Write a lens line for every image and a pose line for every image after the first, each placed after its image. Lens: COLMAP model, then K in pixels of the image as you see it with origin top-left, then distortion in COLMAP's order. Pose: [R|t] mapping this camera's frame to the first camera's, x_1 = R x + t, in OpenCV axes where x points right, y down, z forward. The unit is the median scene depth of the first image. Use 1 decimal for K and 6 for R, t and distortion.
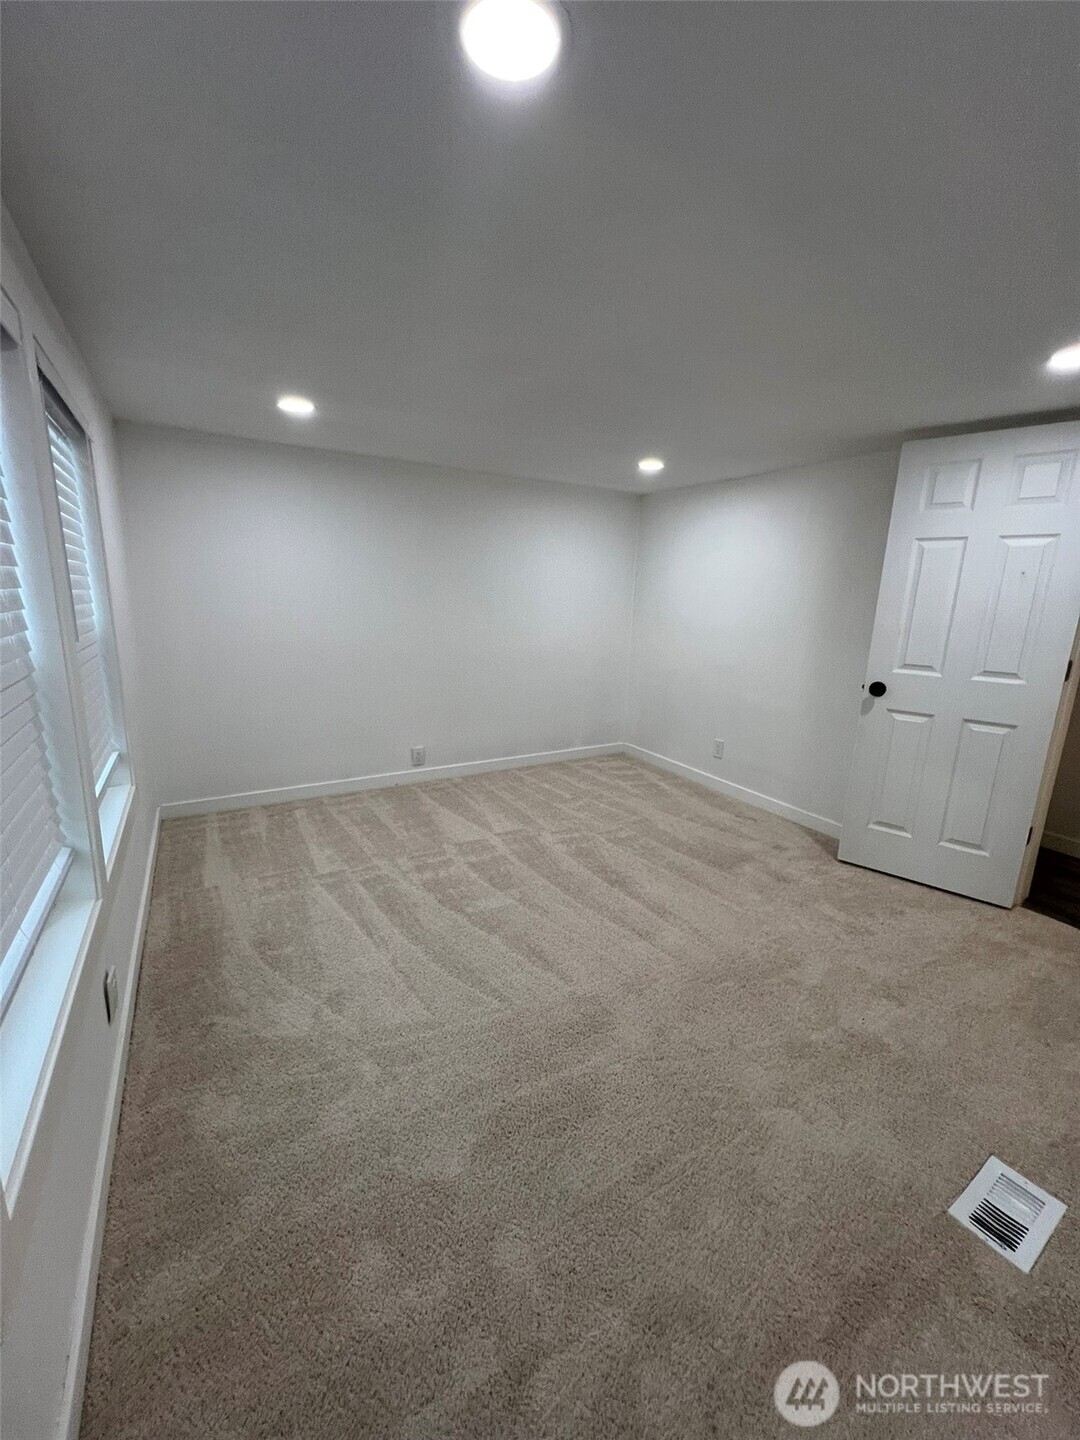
lens RADIAL K [[575.4, 0, 539.1], [0, 575.4, 722.1], [0, 0, 1]] dist [-0.000642, -0.000061]
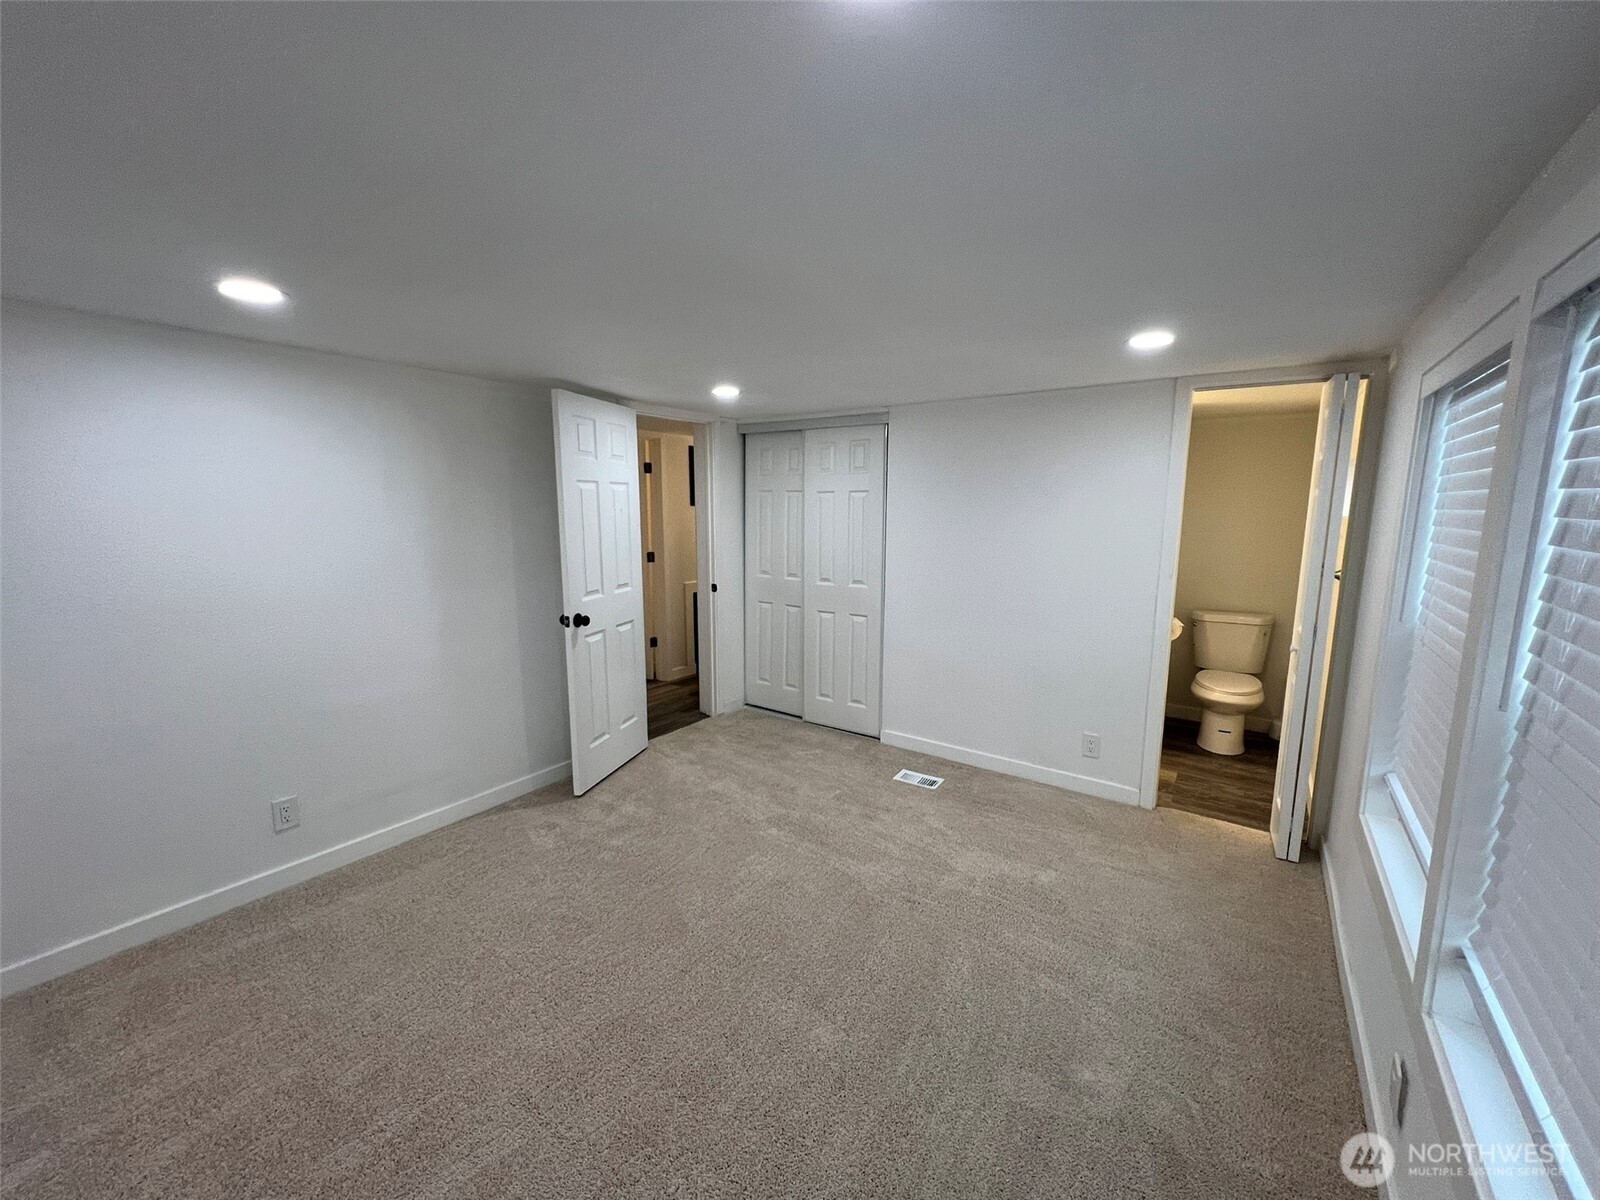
lens RADIAL K [[639.4, 0, 798.9], [0, 639.4, 597.1], [0, 0, 1]] dist [-0.000642, -0.000061]
pose [[-0.407428, -0.159676, 0.899170, -0.412727], [0.192135, 0.947571, 0.255331, -0.214050], [-0.892797, 0.276791, -0.355387, 0.707696]]
